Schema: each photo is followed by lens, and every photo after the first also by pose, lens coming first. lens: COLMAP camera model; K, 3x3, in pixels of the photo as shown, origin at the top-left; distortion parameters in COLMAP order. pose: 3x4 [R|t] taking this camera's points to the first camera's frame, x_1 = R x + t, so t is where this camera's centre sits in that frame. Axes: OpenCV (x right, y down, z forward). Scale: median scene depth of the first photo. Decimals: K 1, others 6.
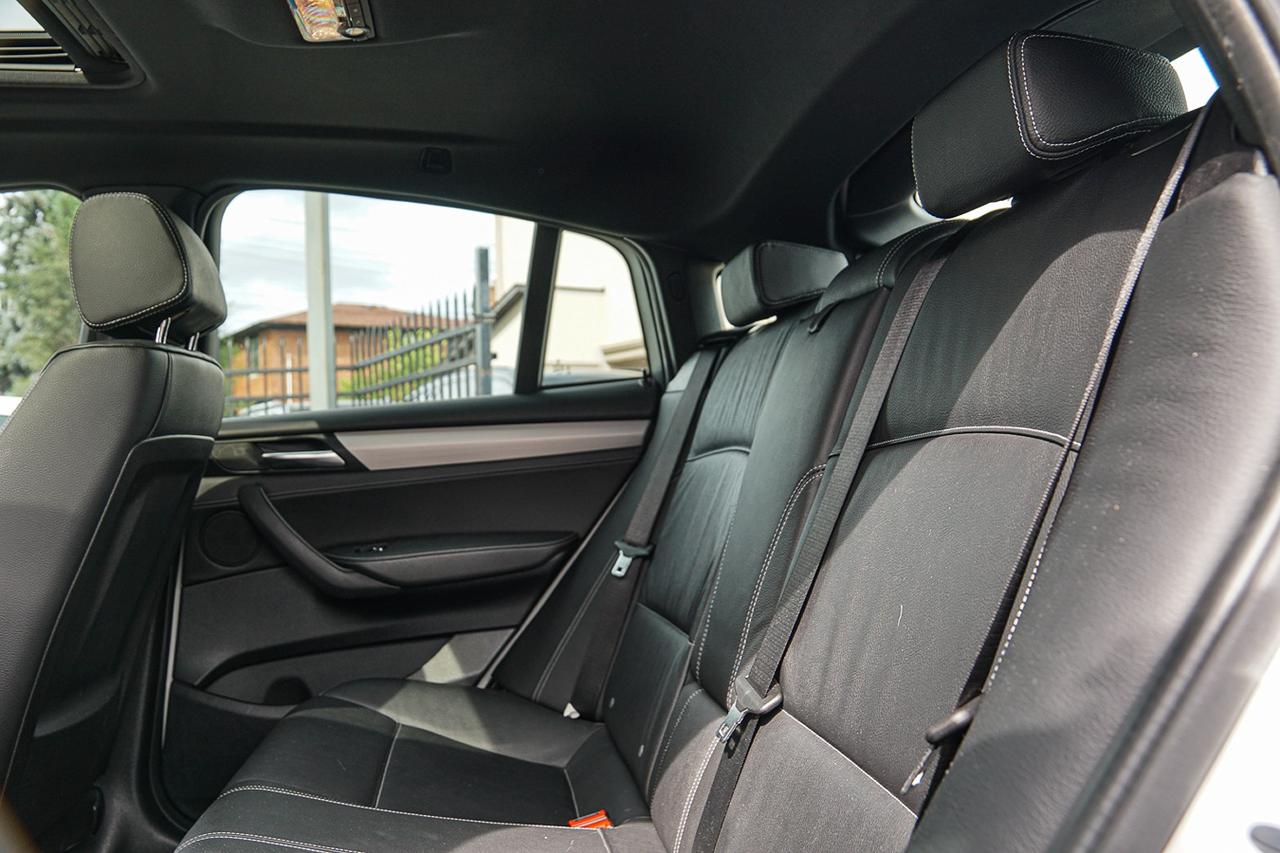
lens RADIAL K [[1090.7, 0, 643.4], [0, 1090.7, 424.6], [0, 0, 1]] dist [-0.086275, 0.056583]
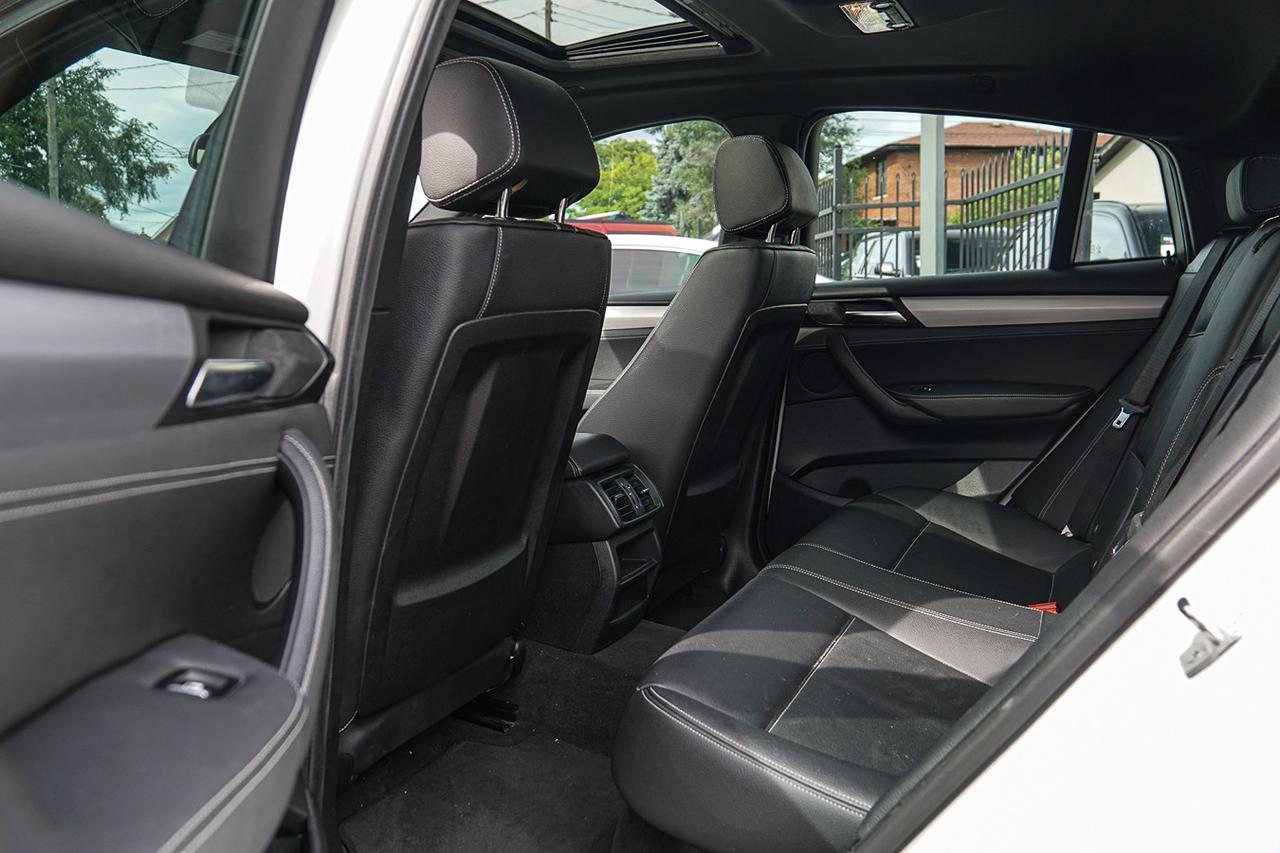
lens RADIAL K [[1090.7, 0, 640.9], [0, 1090.7, 428.2], [0, 0, 1]] dist [-0.086275, 0.056583]
pose [[0.844417, 0.101067, -0.526066, 0.153172], [-0.007970, 0.984302, 0.176310, -0.065077], [0.535627, -0.144686, 0.831967, -0.267949]]
